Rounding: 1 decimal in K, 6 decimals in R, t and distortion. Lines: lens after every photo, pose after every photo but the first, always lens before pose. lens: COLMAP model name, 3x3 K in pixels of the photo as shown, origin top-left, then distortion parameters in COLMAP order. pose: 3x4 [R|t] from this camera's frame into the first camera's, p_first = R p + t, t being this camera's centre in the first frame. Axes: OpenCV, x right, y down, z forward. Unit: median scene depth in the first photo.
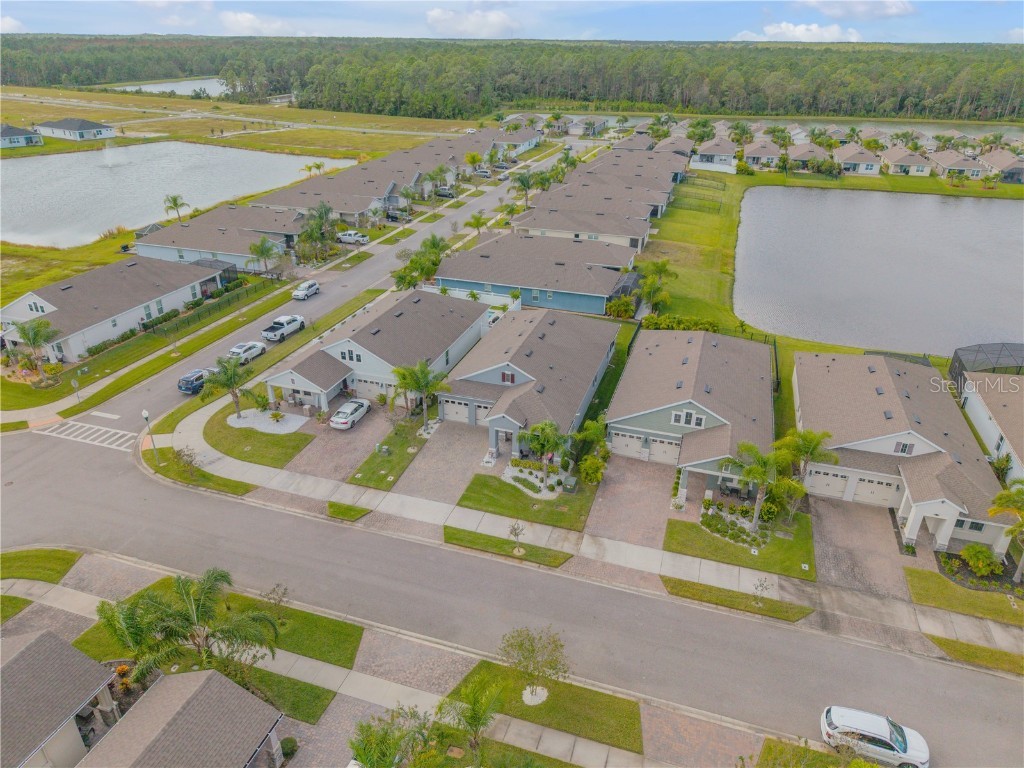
lens RADIAL K [[686.0, 0, 512.0], [0, 686.0, 384.0], [0, 0, 1]] dist [0.004602, -0.005982]
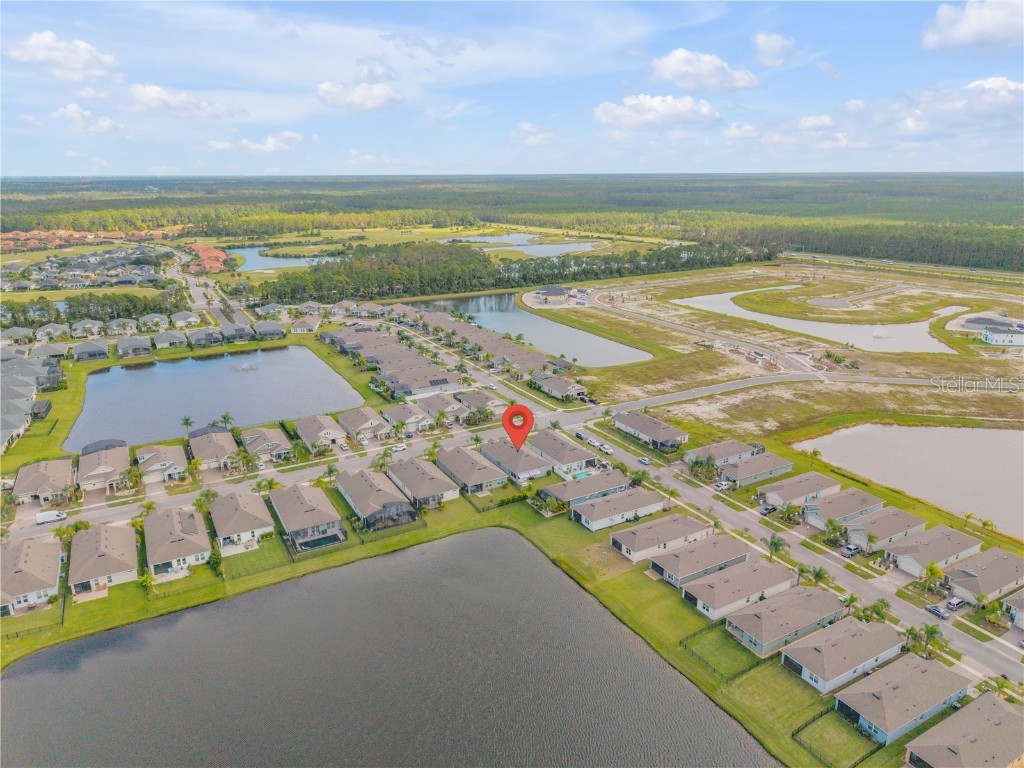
lens RADIAL K [[691.3, 0, 514.3], [0, 691.3, 345.9], [0, 0, 1]] dist [0.071932, -0.095928]
pose [[-0.674071, 0.167922, -0.719326, 2.360431], [-0.338269, 0.795530, 0.502698, -2.151145], [0.656660, 0.582180, -0.479441, 2.345045]]
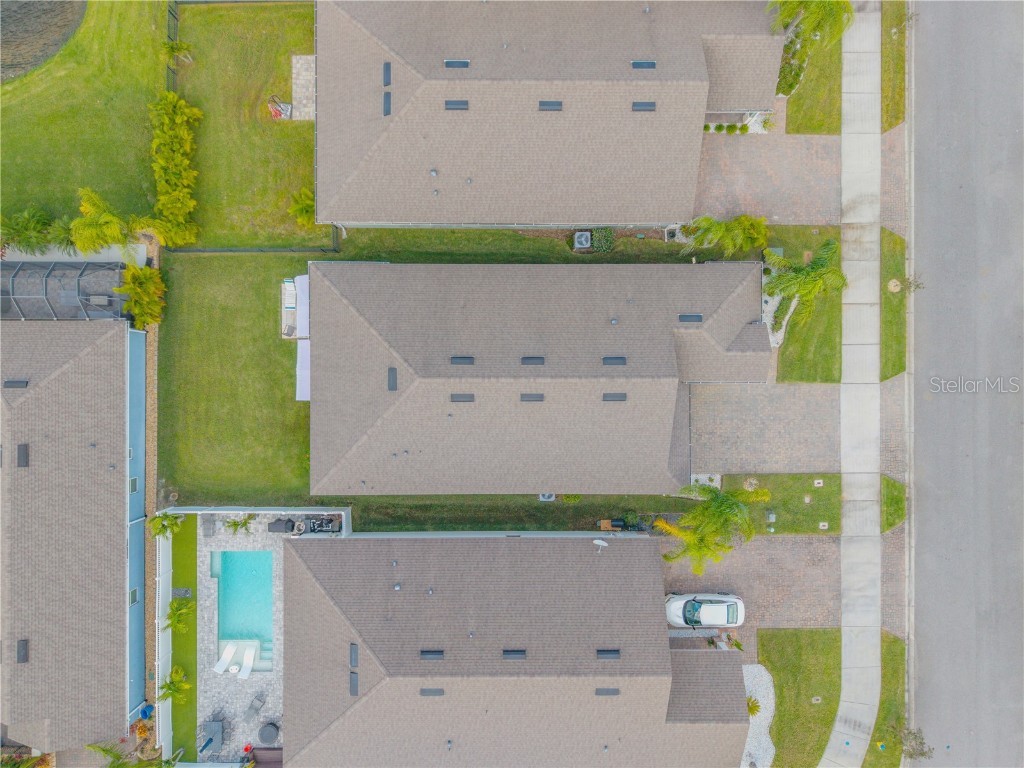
lens RADIAL K [[691.3, 0, 514.3], [0, 691.3, 345.9], [0, 0, 1]] dist [0.071932, -0.095928]
pose [[-0.307659, -0.951343, -0.017107, 0.077355], [0.418852, -0.151554, 0.895318, -0.591663], [-0.854347, 0.268287, 0.445099, 0.768976]]
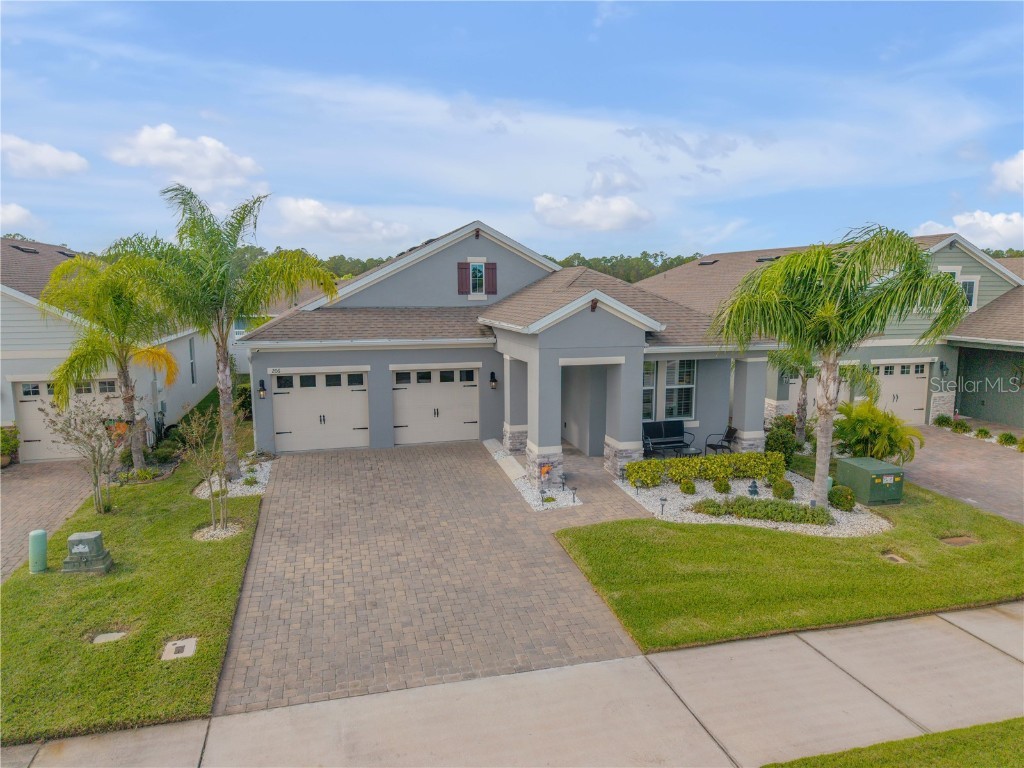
lens RADIAL K [[686.0, 0, 512.0], [0, 686.0, 384.0], [0, 0, 1]] dist [0.004602, -0.005982]
pose [[0.841037, -0.085262, 0.534216, -0.165005], [0.249481, 0.937353, -0.243163, 0.117857], [-0.480016, 0.337786, 0.809620, 0.684062]]
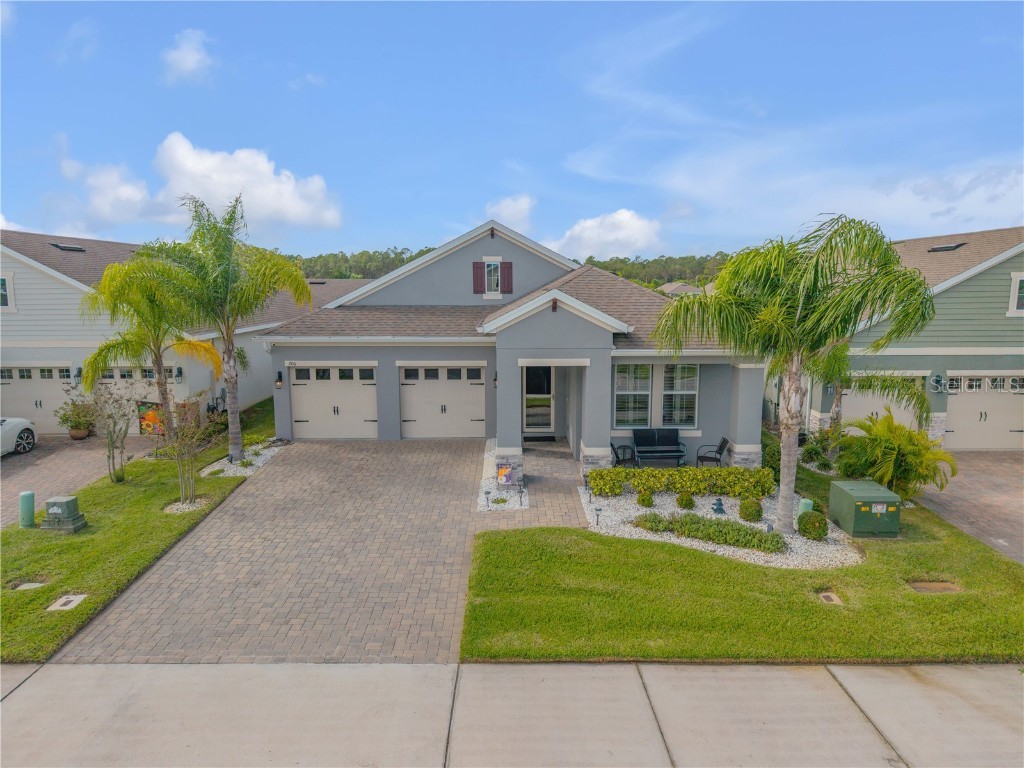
lens RADIAL K [[686.0, 0, 512.0], [0, 686.0, 384.0], [0, 0, 1]] dist [0.004602, -0.005982]
pose [[0.949780, -0.054057, 0.308214, -0.097516], [0.148457, 0.944902, -0.291754, 0.132007], [-0.275461, 0.322859, 0.905474, 0.656997]]
